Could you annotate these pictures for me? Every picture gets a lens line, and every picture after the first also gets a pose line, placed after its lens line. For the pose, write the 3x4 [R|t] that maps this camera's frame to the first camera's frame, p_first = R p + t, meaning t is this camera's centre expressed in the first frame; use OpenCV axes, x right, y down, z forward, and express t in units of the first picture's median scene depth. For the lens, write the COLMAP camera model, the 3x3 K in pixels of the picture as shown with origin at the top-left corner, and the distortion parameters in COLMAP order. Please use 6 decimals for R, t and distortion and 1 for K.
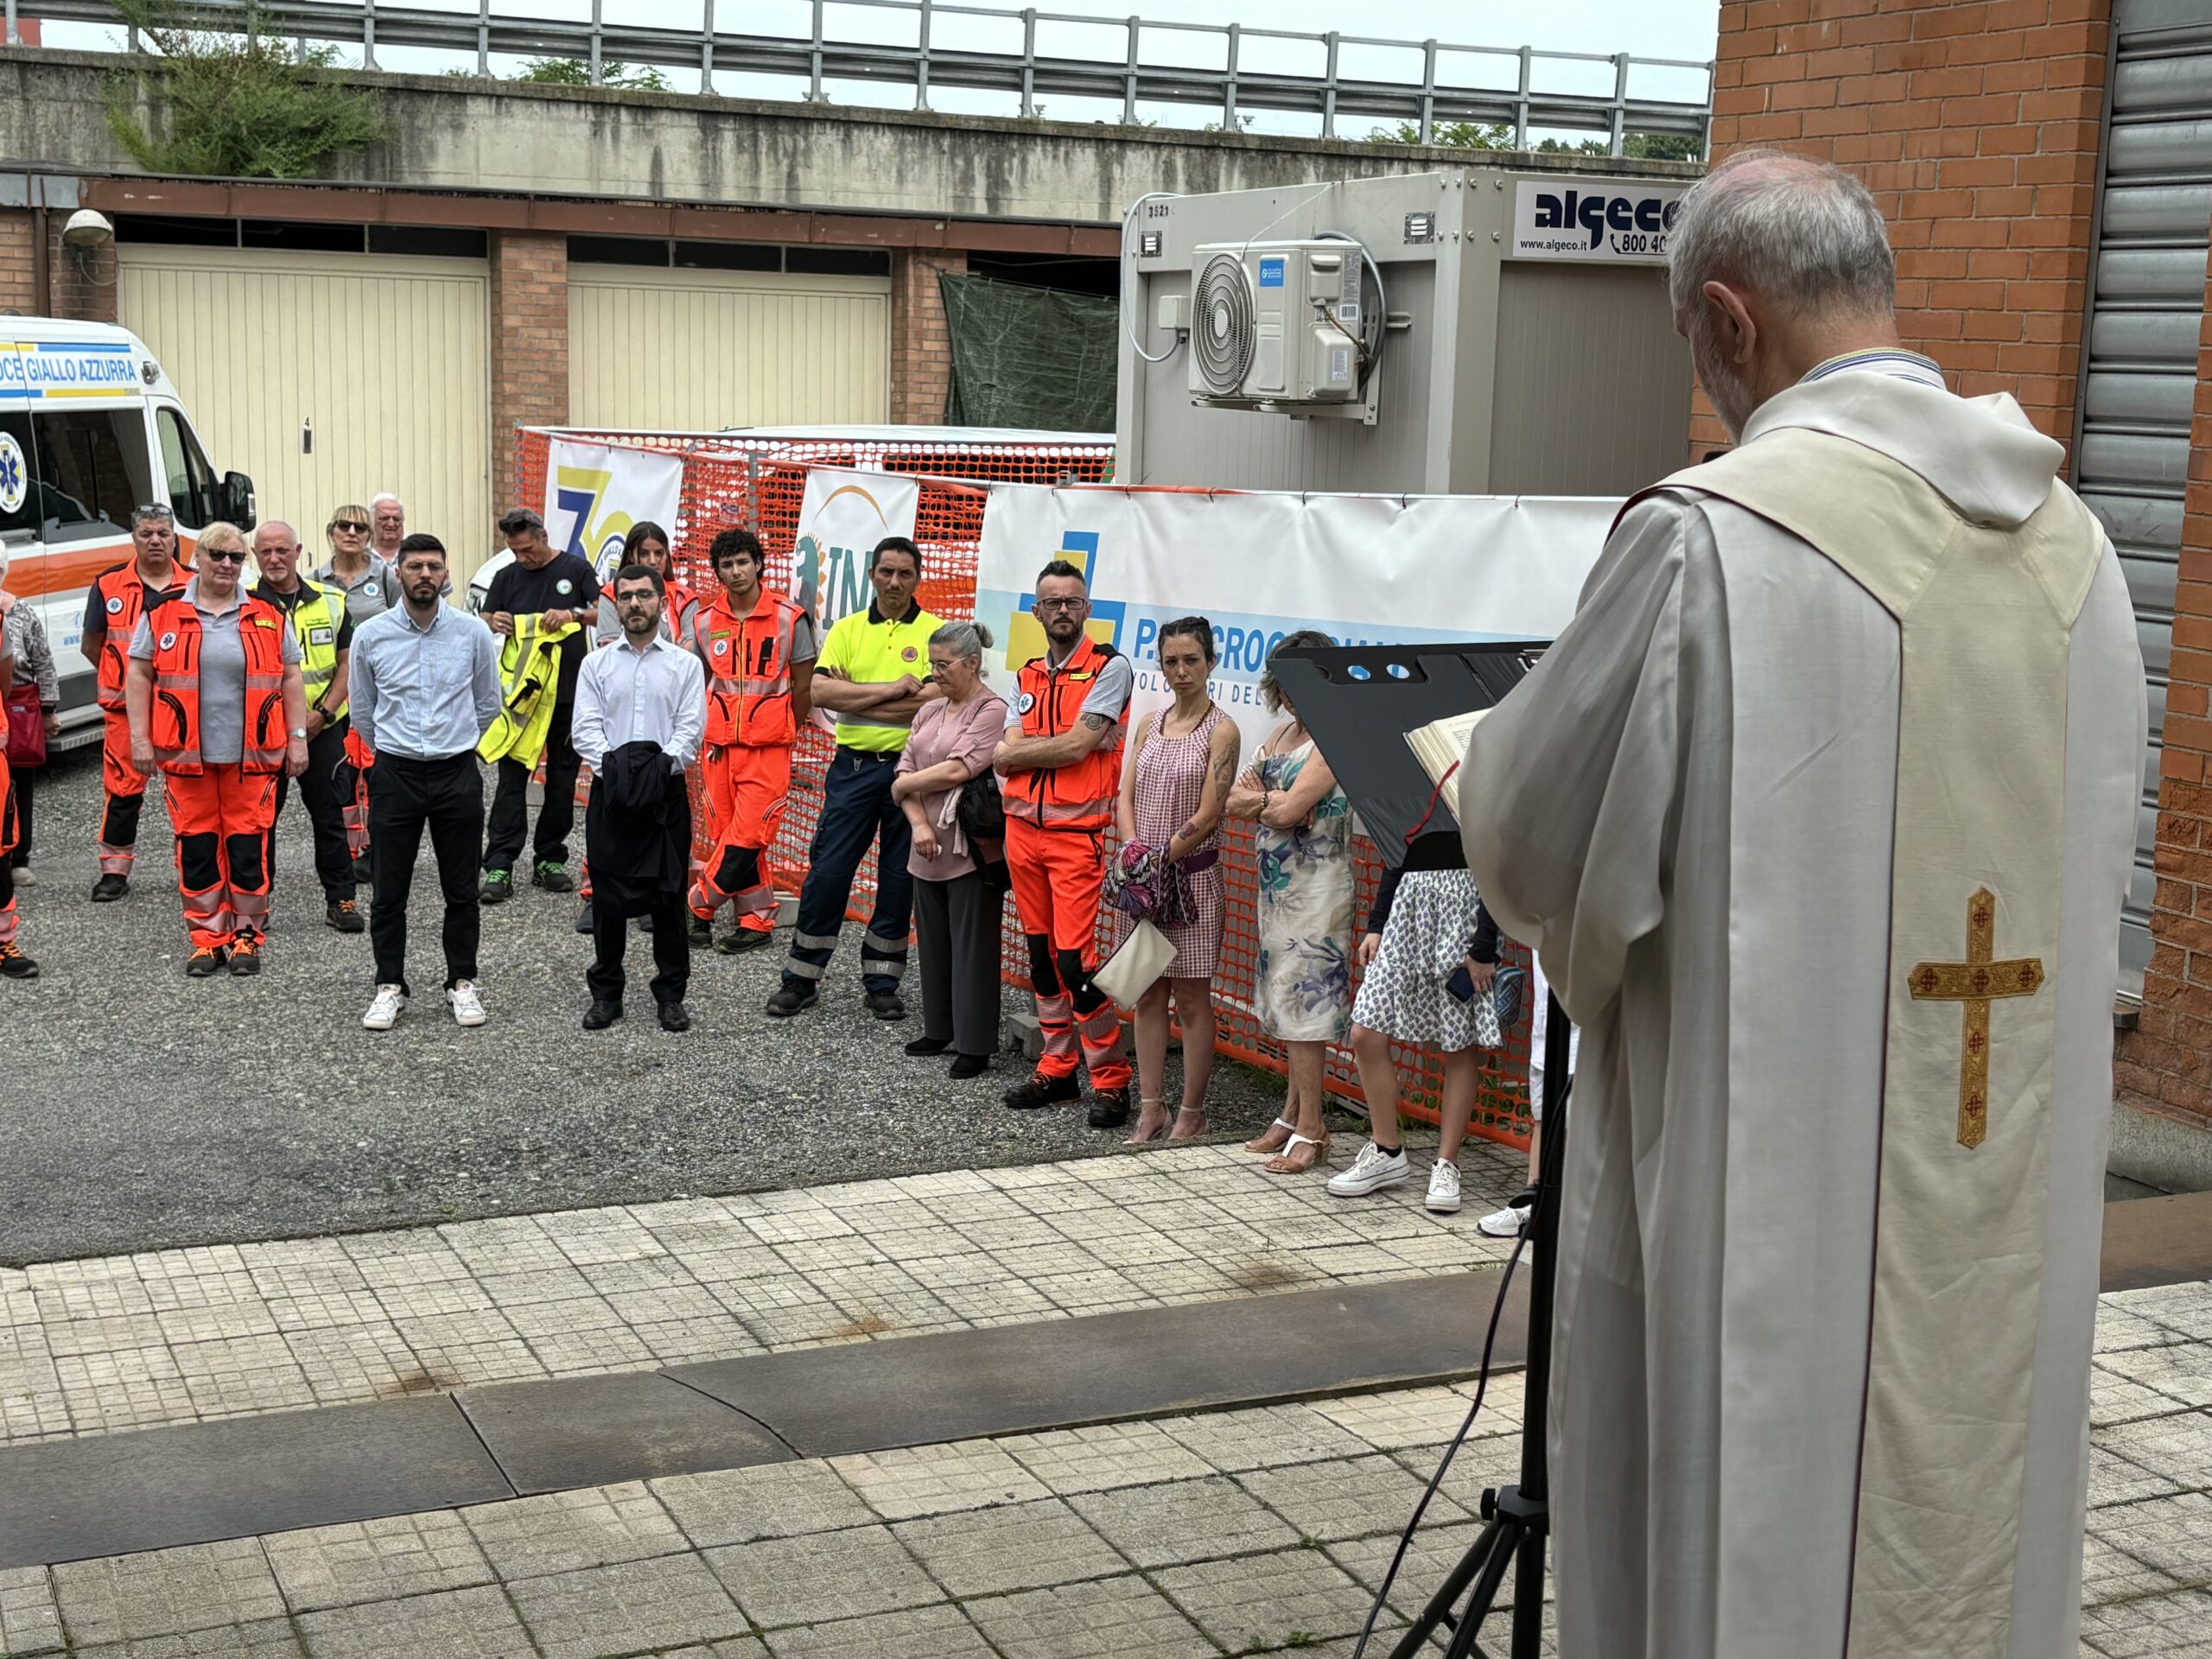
lens RADIAL K [[2888.5, 0, 1106.0], [0, 2888.5, 829.5], [0, 0, 1]] dist [0.166291, -0.539608]
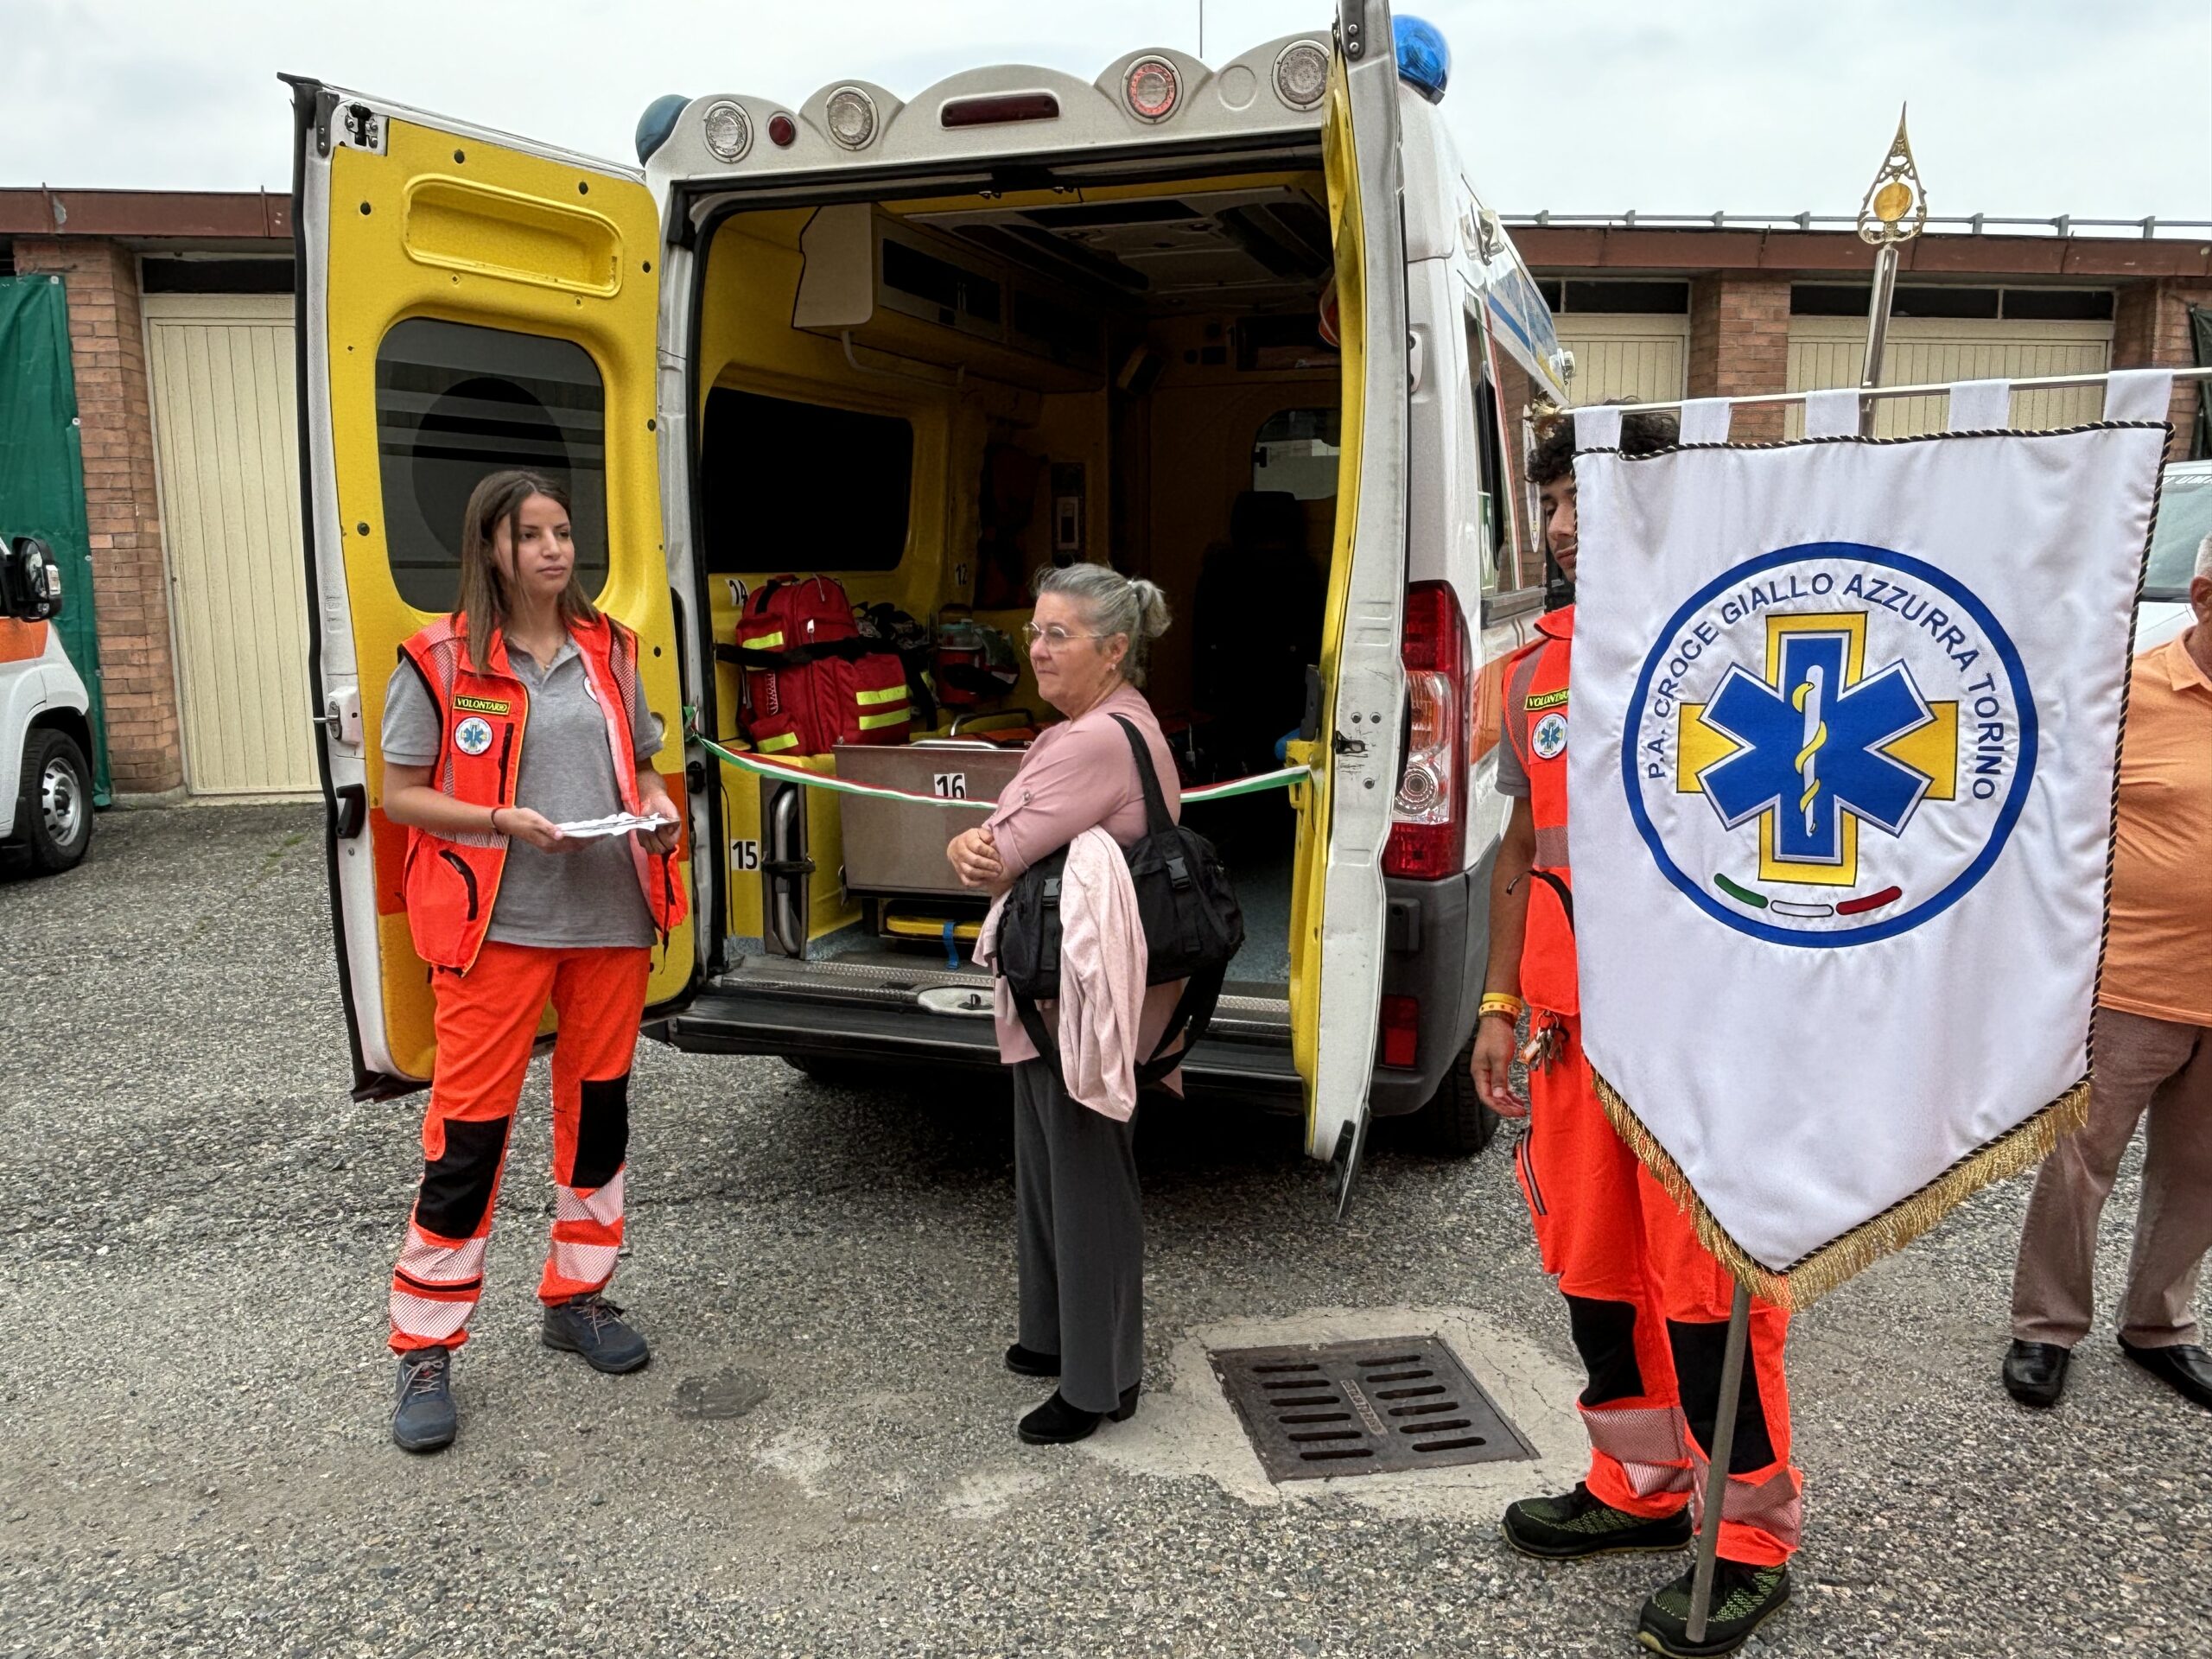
lens RADIAL K [[1674.2, 0, 1104.5], [0, 1674.2, 802.7], [0, 0, 1]] dist [0.056675, -0.087566]
pose [[0.968108, -0.003207, -0.250511, -0.524009], [-0.001351, 0.999837, -0.018019, -0.078105], [0.250528, 0.017783, 0.967946, 0.947655]]
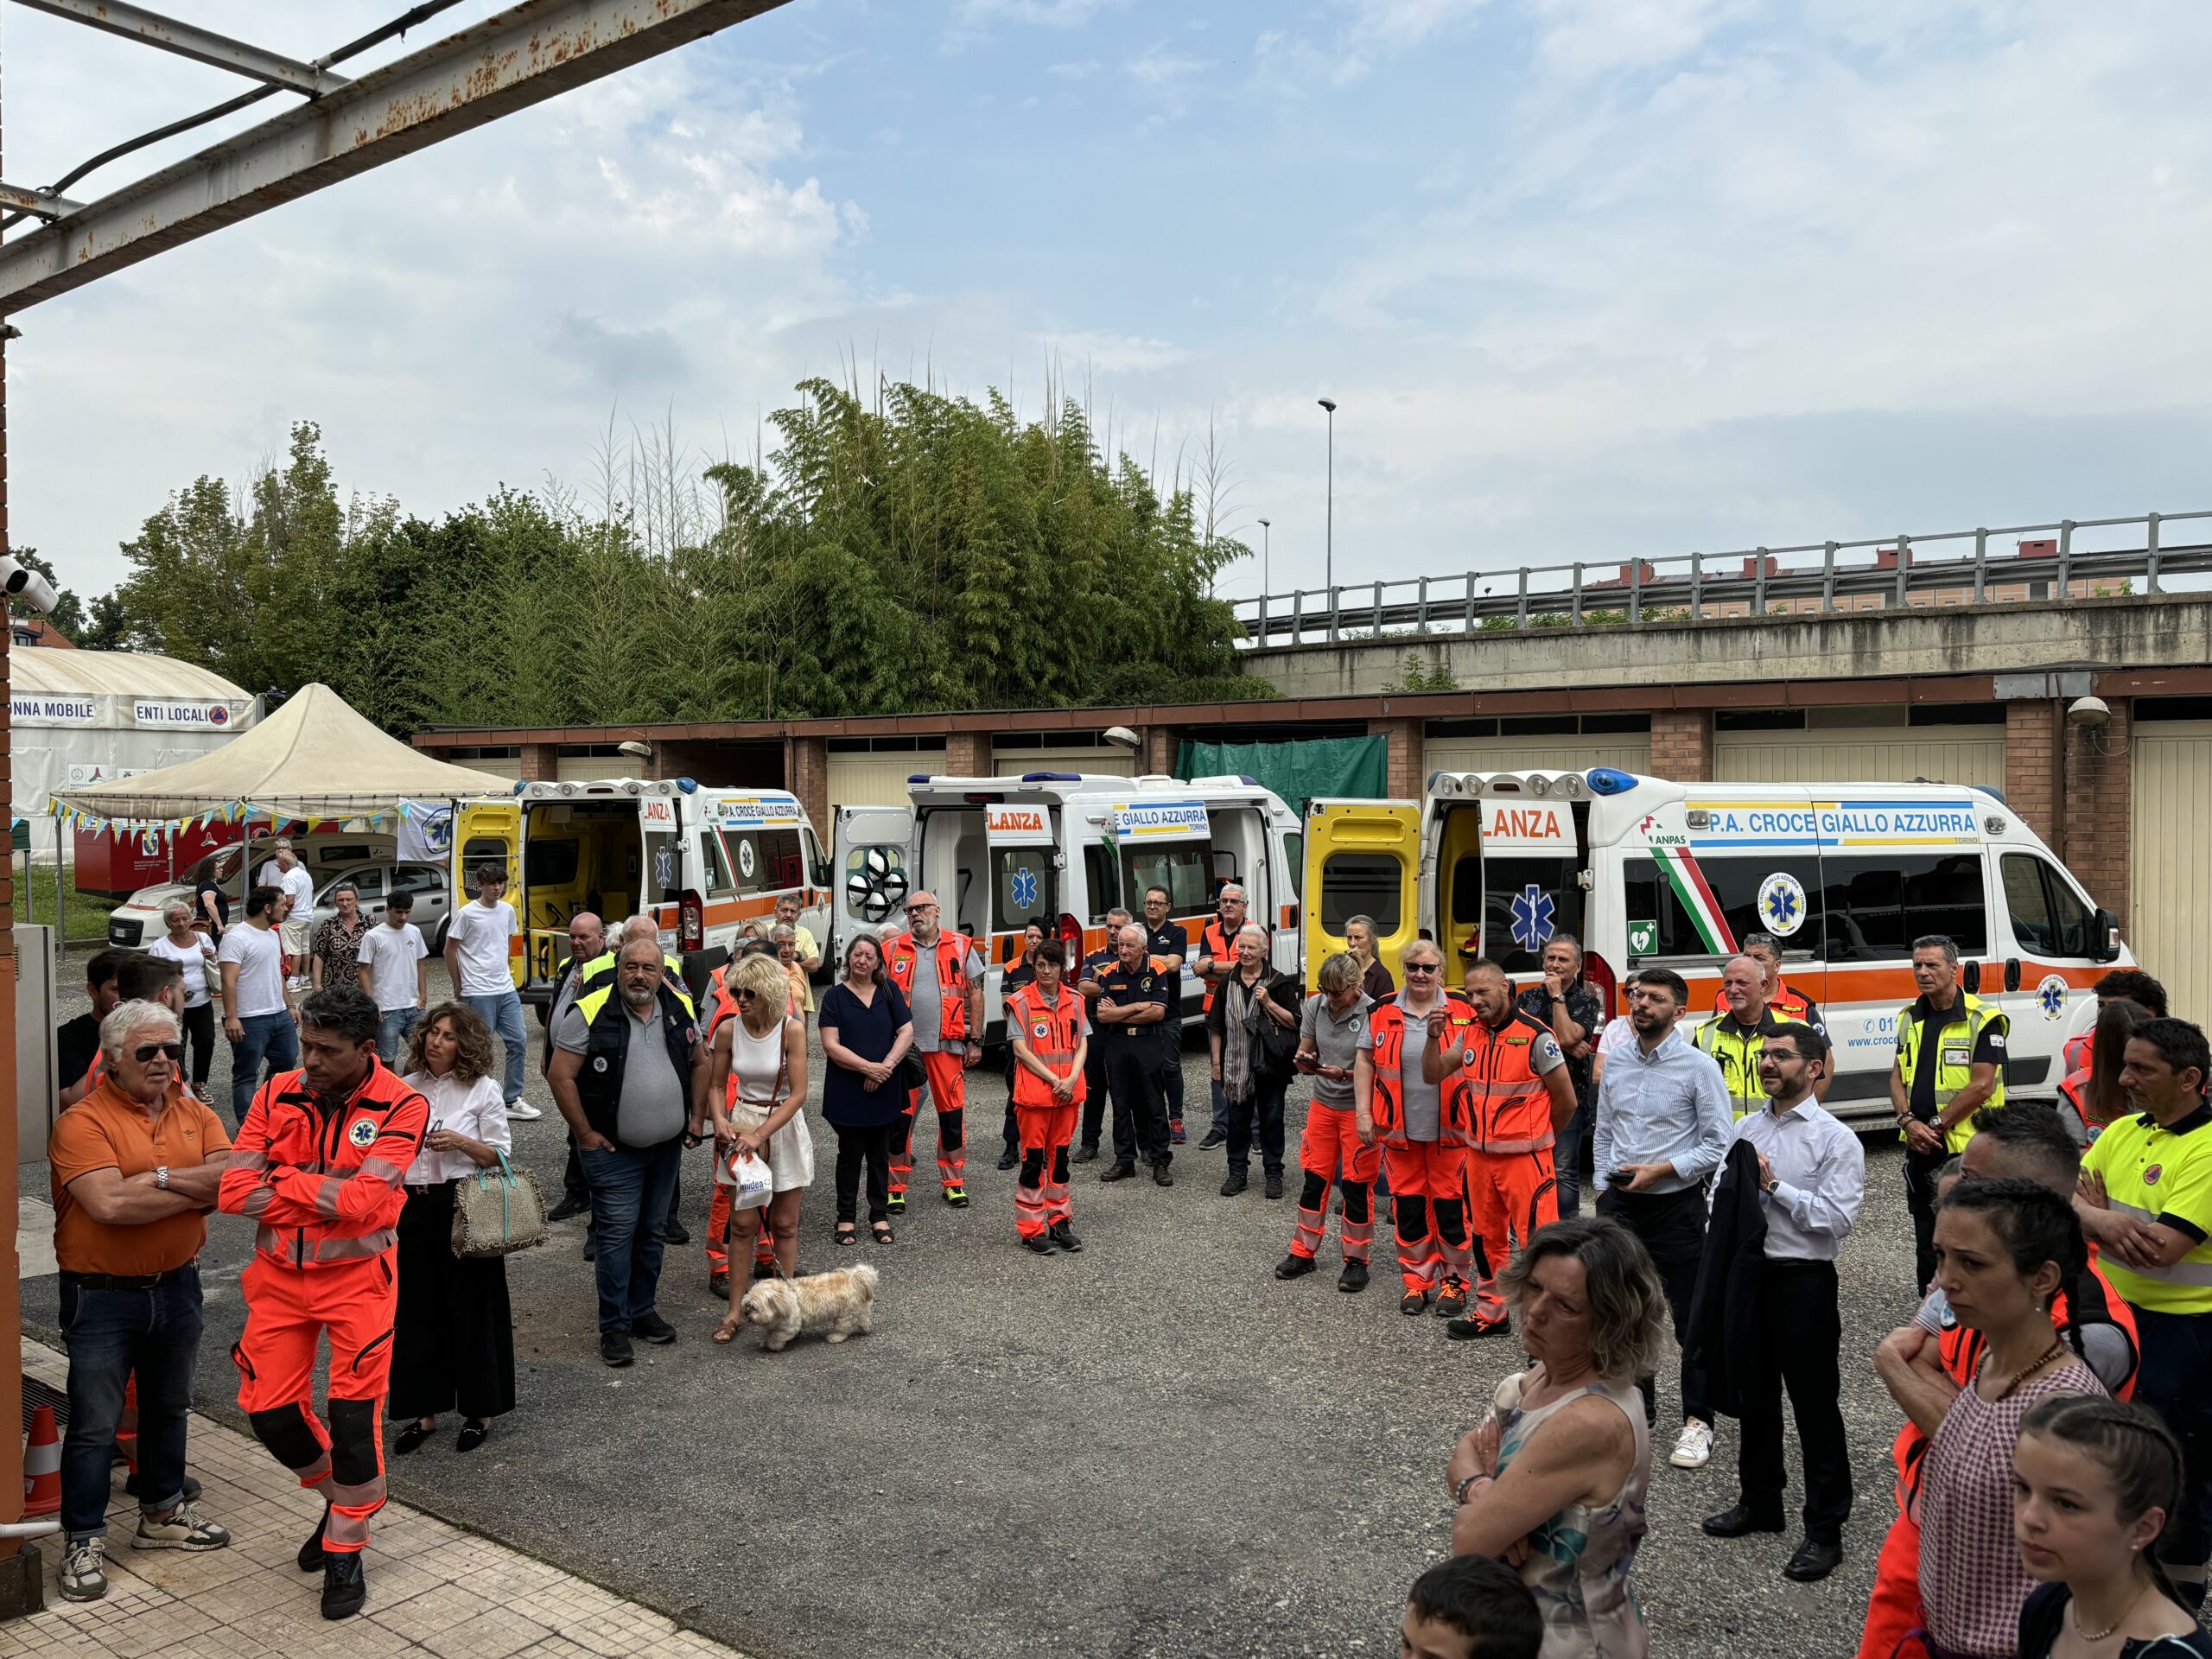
lens RADIAL K [[1717.1, 0, 1099.4], [0, 1717.1, 811.5], [0, 0, 1]] dist [0.062204, -0.070962]
pose [[0.470747, -0.019147, -0.882060, 0.198686], [-0.128028, 0.987700, -0.089768, -0.080226], [0.872929, 0.155186, 0.462506, 0.553345]]
